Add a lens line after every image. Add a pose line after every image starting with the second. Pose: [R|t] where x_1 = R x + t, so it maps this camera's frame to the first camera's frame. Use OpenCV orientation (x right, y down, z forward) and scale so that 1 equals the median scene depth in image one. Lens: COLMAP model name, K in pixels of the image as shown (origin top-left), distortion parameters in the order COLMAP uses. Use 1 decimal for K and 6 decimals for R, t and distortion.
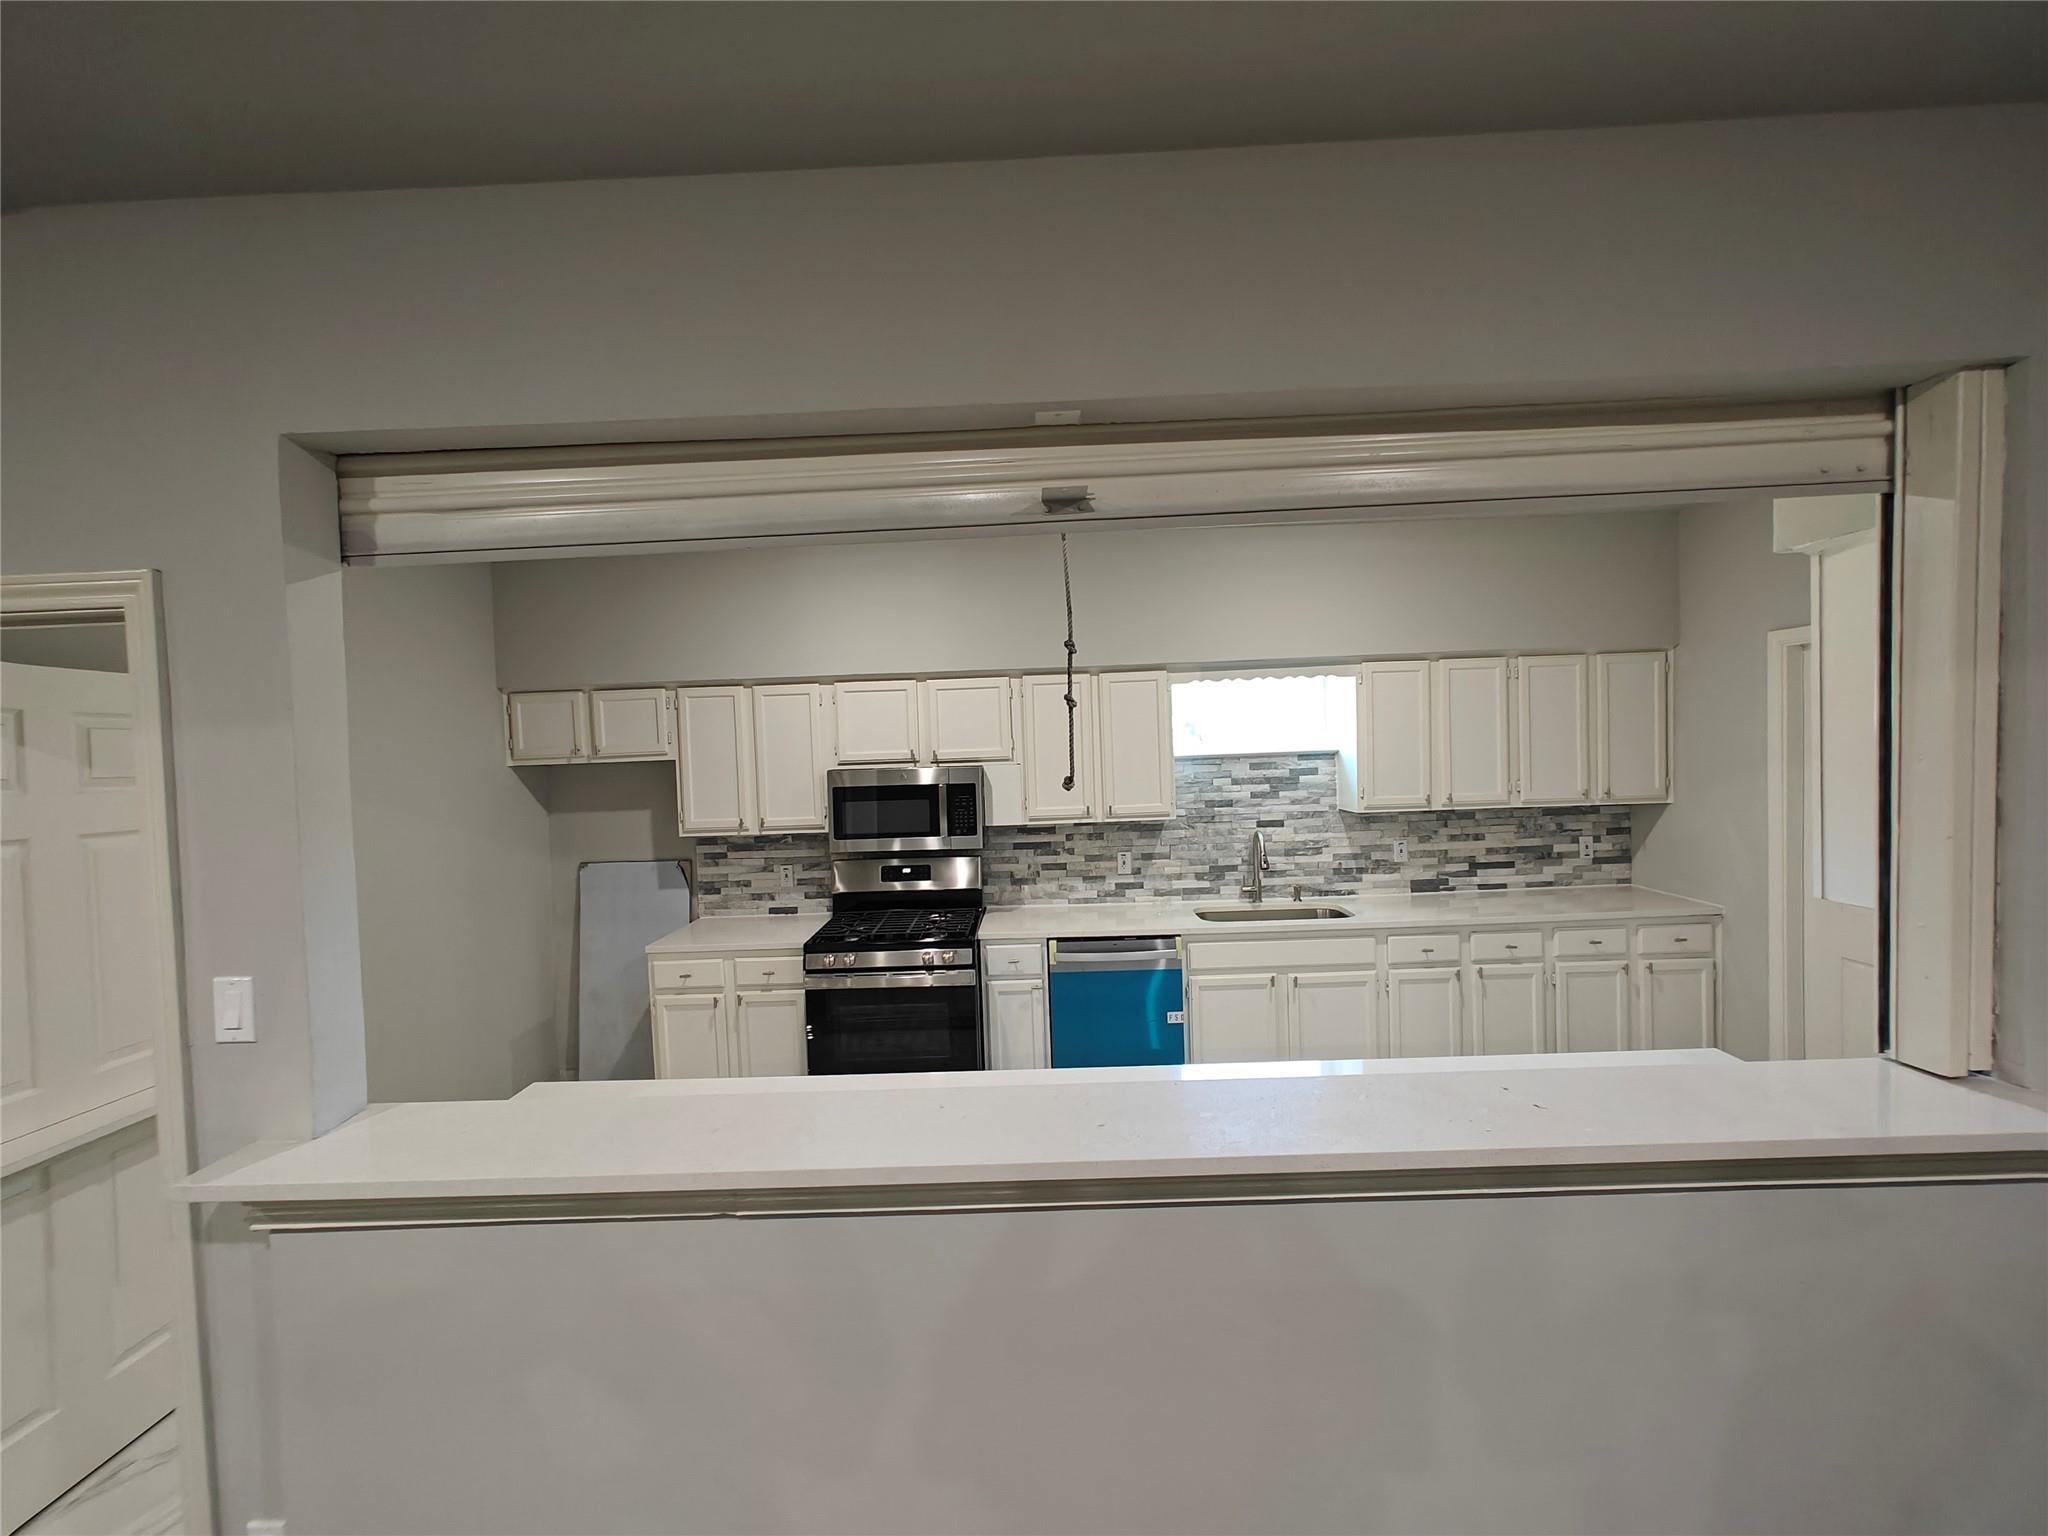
lens RADIAL K [[859.1, 0, 1030.0], [0, 859.1, 777.7], [0, 0, 1]] dist [-0.001853, -0.000092]
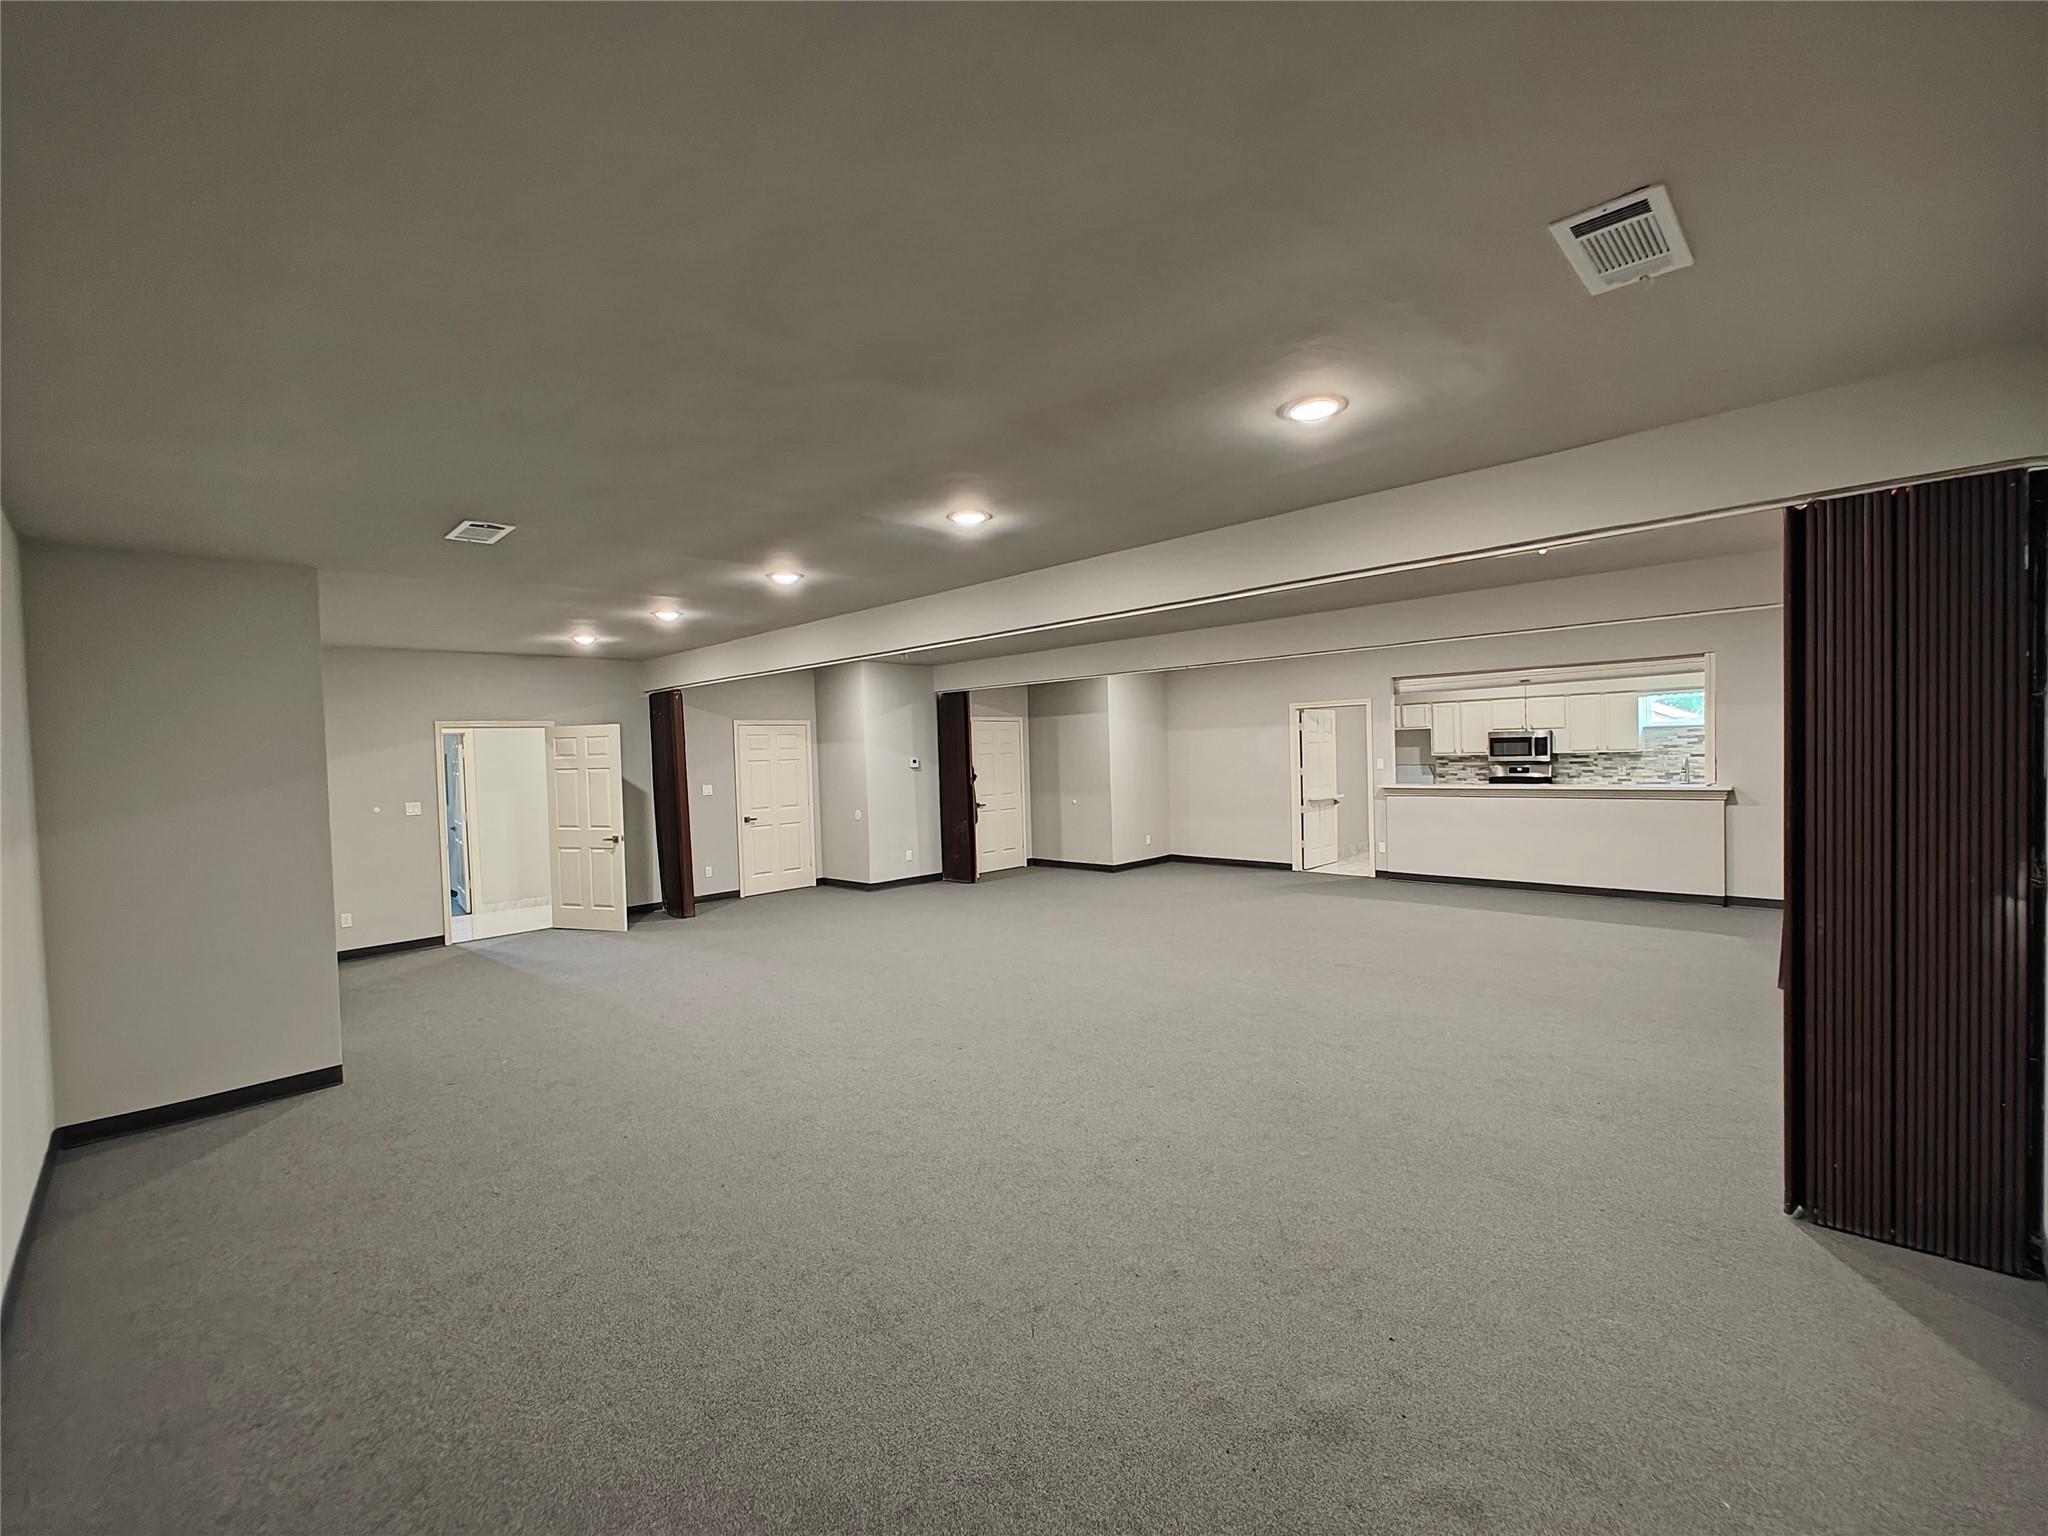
lens RADIAL K [[859.1, 0, 1024.6], [0, 859.1, 774.8], [0, 0, 1]] dist [-0.001853, -0.000092]
pose [[0.720808, 0.032597, -0.692368, 0.576823], [-0.015551, 0.999403, 0.030862, 0.063502], [0.692960, -0.011478, 0.720885, -1.932860]]
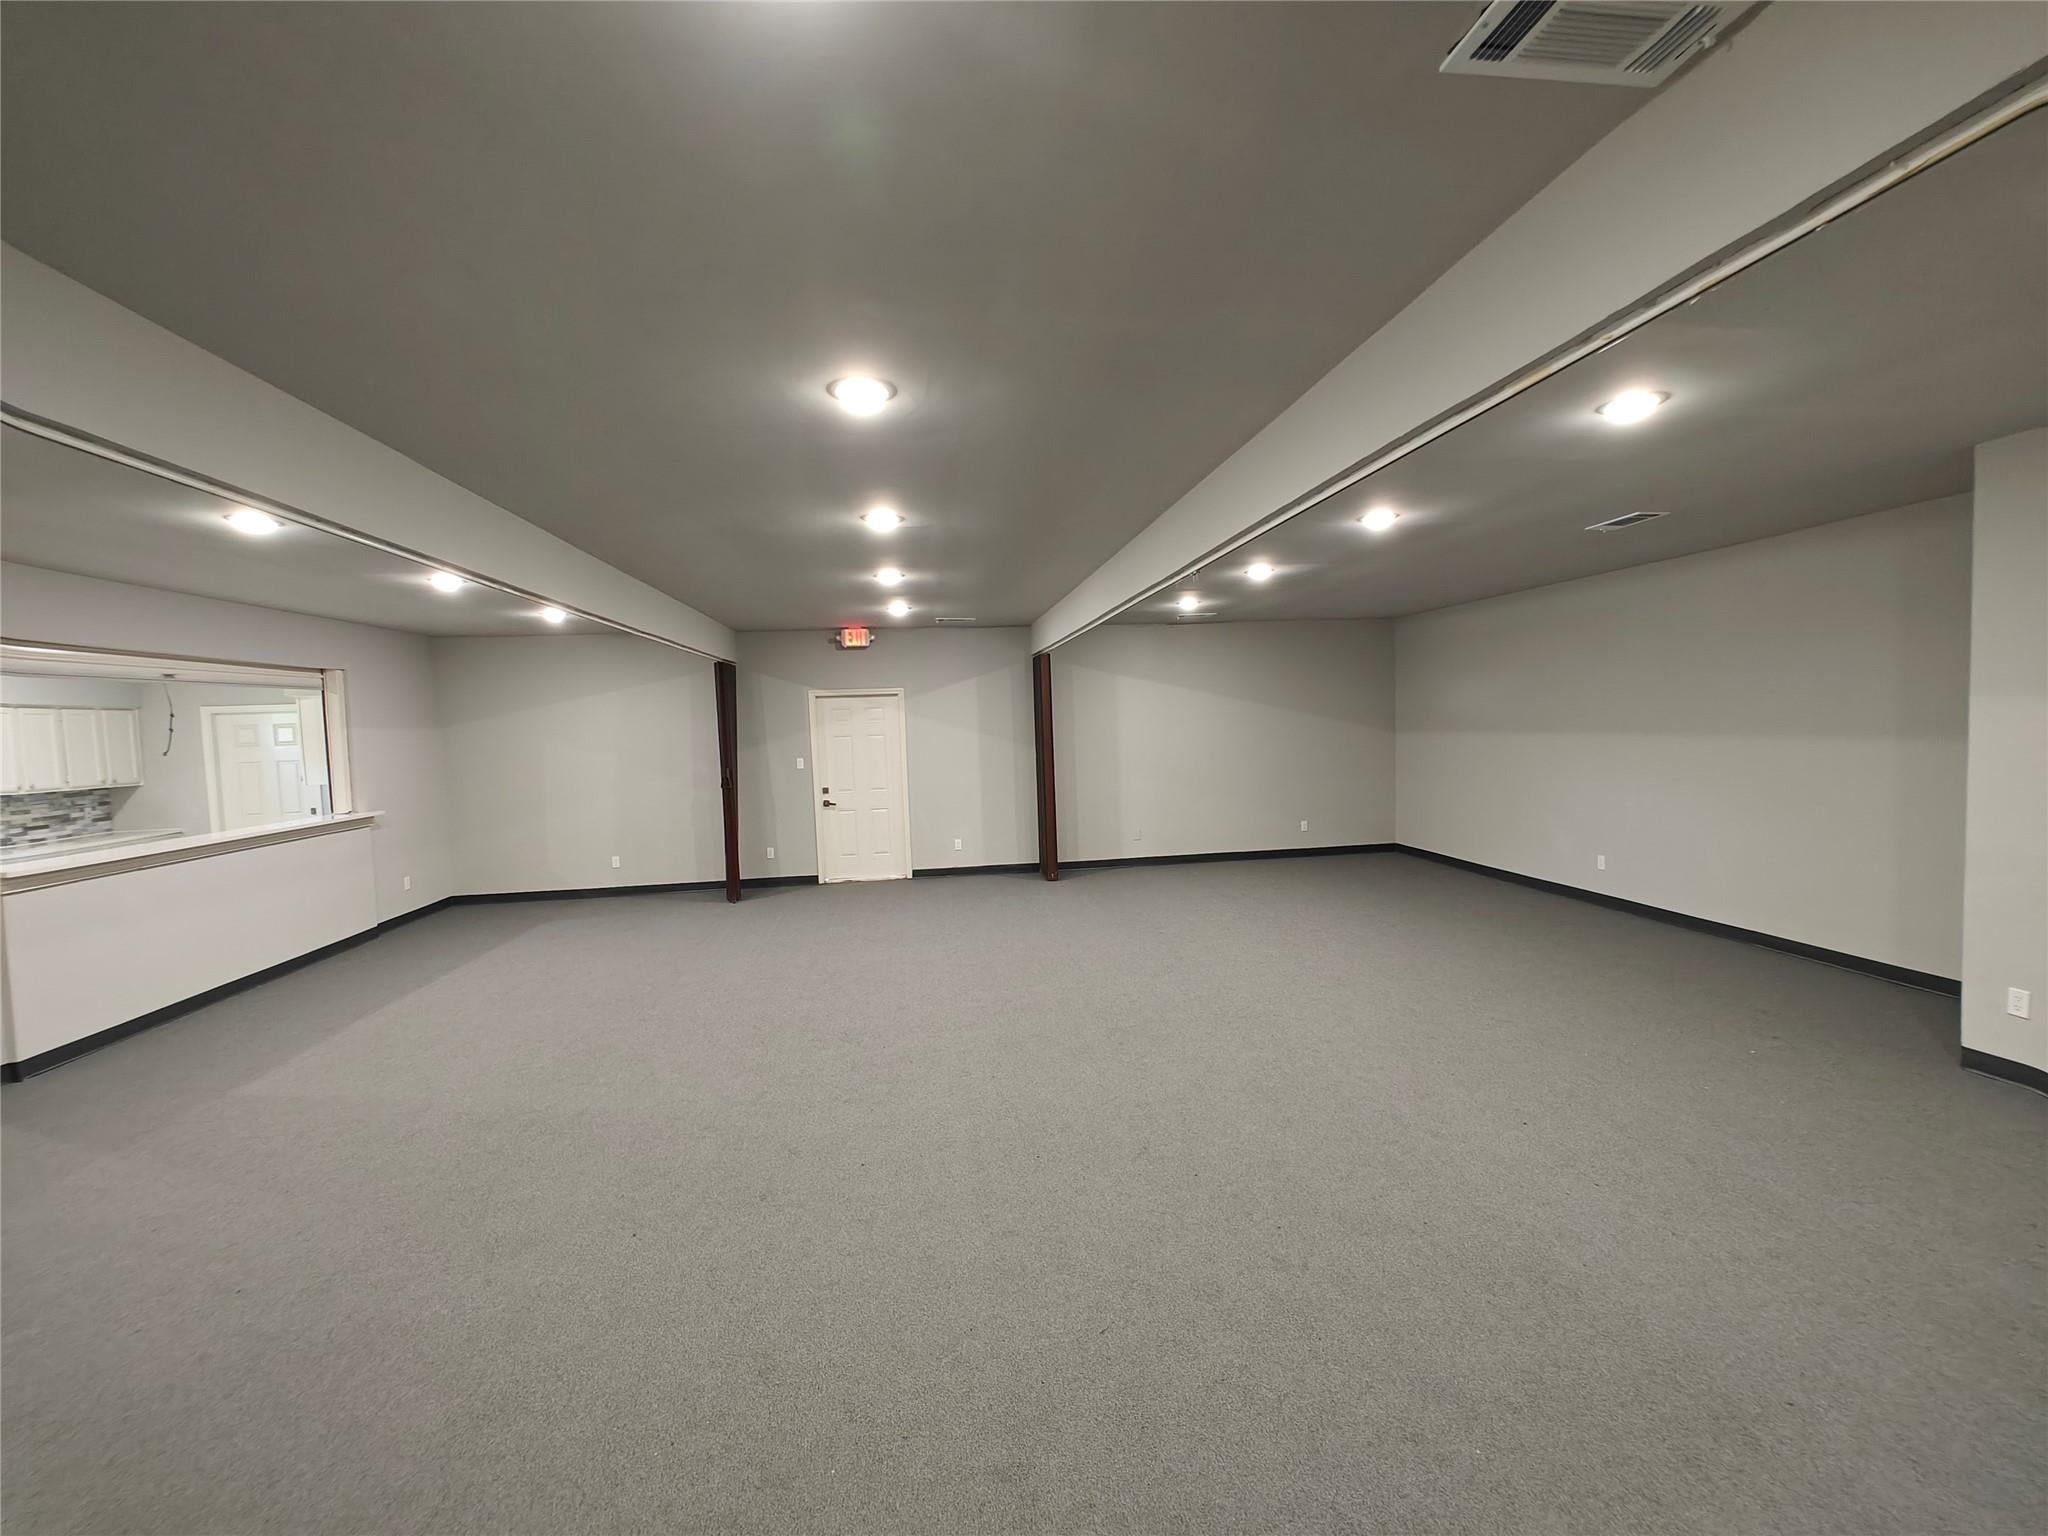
lens RADIAL K [[859.1, 0, 1028.4], [0, 859.1, 769.2], [0, 0, 1]] dist [-0.001853, -0.000092]
pose [[-0.146765, -0.014370, 0.989067, -1.446761], [0.074481, 0.996895, 0.025535, 0.089341], [-0.986363, 0.077414, -0.145239, -0.715334]]
